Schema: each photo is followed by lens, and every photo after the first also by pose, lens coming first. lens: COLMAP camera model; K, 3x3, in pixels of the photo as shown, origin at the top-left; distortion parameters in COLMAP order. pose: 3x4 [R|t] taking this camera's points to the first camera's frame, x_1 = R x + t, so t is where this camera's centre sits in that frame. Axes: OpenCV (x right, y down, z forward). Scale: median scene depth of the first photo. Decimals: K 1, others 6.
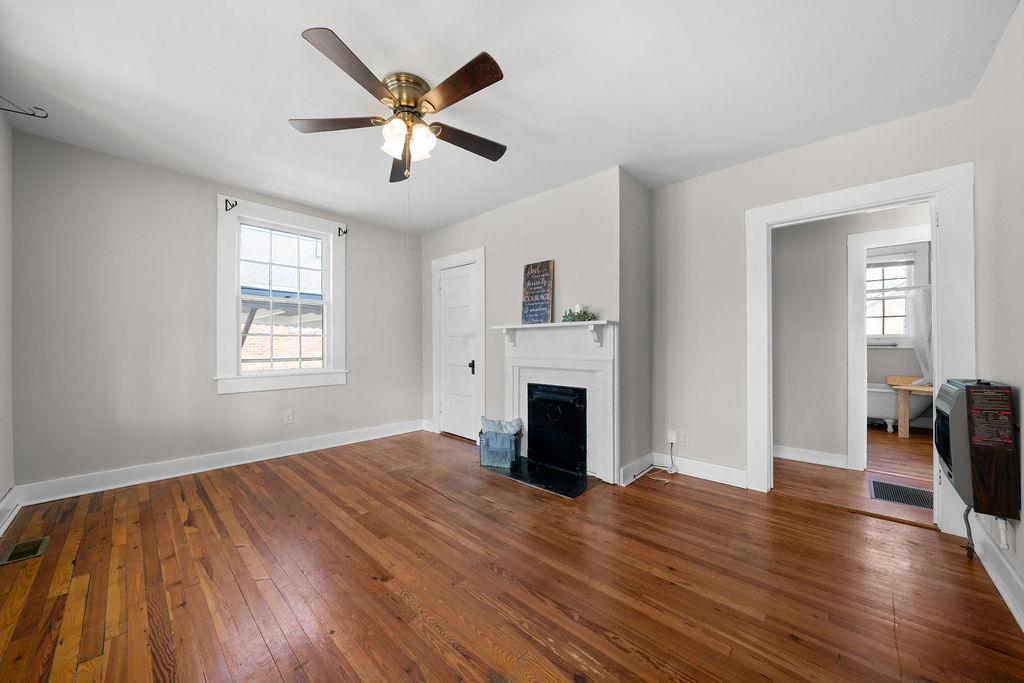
lens RADIAL K [[356.3, 0, 512.0], [0, 356.3, 343.5], [0, 0, 1]] dist [-0.002282, -0.000061]
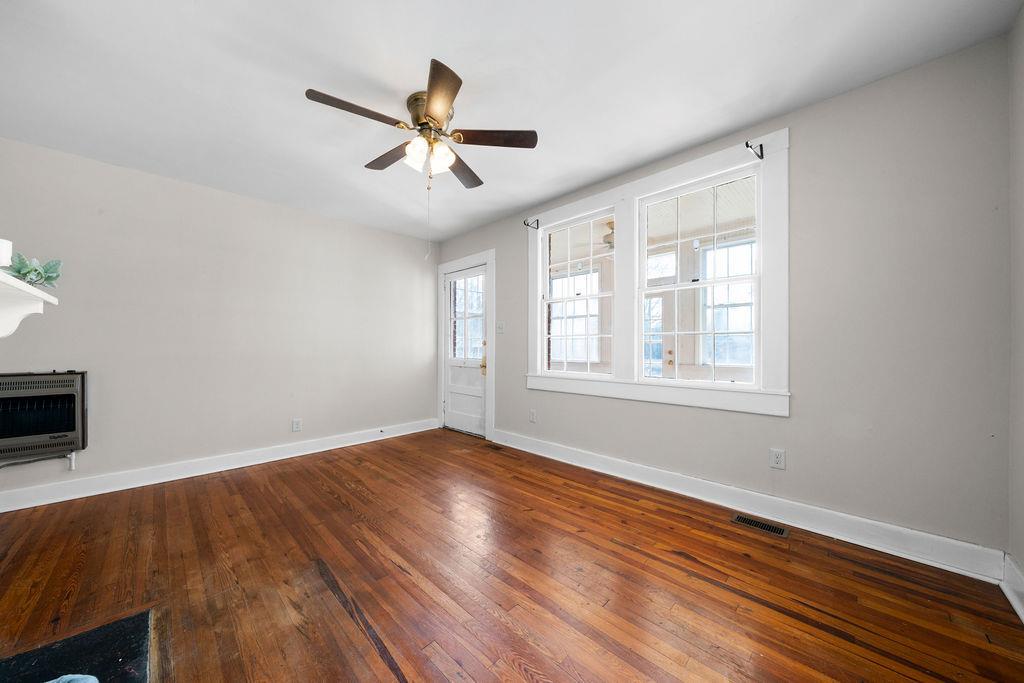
lens RADIAL K [[356.3, 0, 514.3], [0, 356.3, 344.2], [0, 0, 1]] dist [-0.002282, -0.000061]
pose [[-0.999551, 0.001521, 0.029918, -0.397814], [0.001075, 0.999888, -0.014914, 0.008293], [-0.029937, -0.014875, -0.999441, 1.411984]]
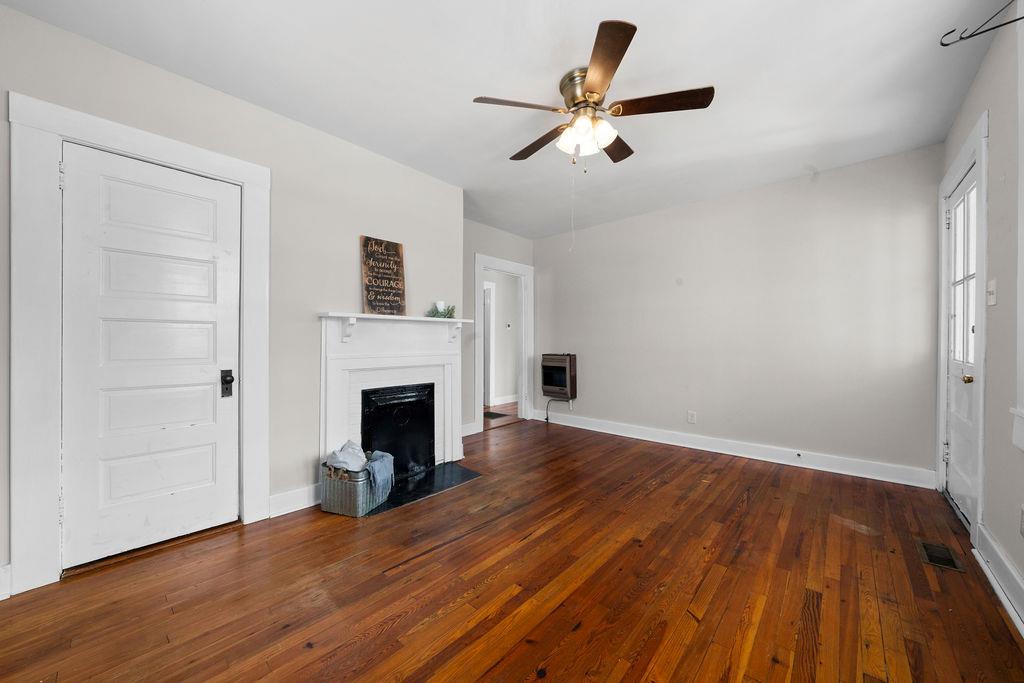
lens RADIAL K [[368.8, 0, 507.3], [0, 368.8, 342.9], [0, 0, 1]] dist [-0.002228, -0.000172]
pose [[-0.004772, -0.004301, 0.999979, -0.909044], [-0.004348, 0.999981, 0.004280, 0.005515], [-0.999979, -0.004327, -0.004790, 0.837066]]
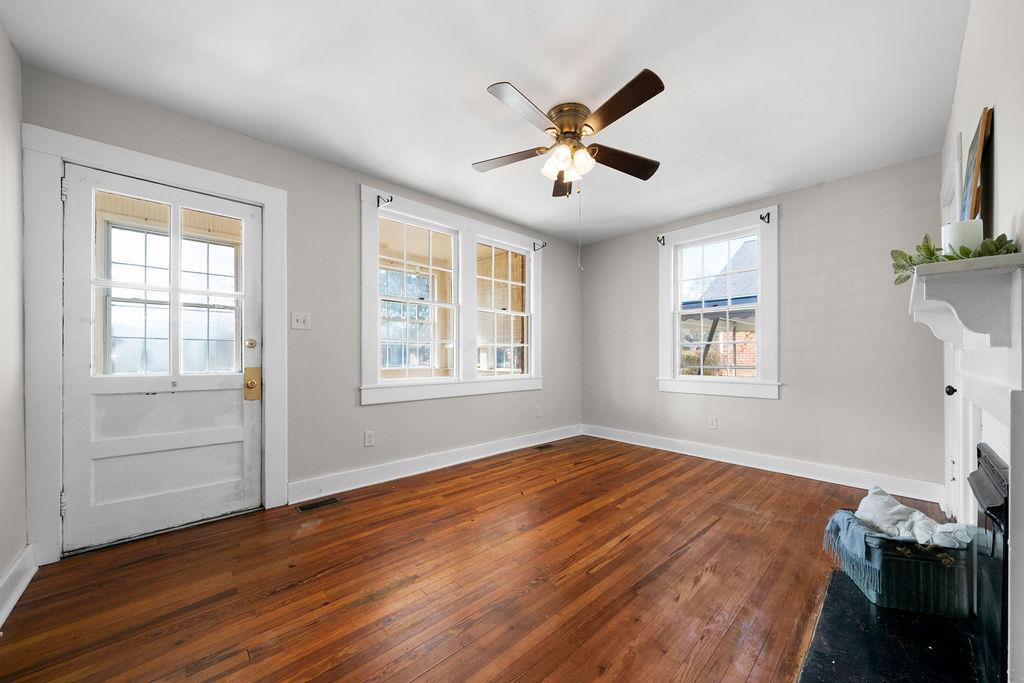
lens RADIAL K [[368.8, 0, 514.6], [0, 368.8, 355.4], [0, 0, 1]] dist [-0.002228, -0.000172]
pose [[-0.058547, -0.000528, -0.998285, 0.582192], [0.006948, 0.999975, -0.000936, 0.013242], [0.998260, -0.006991, -0.058542, 0.615934]]
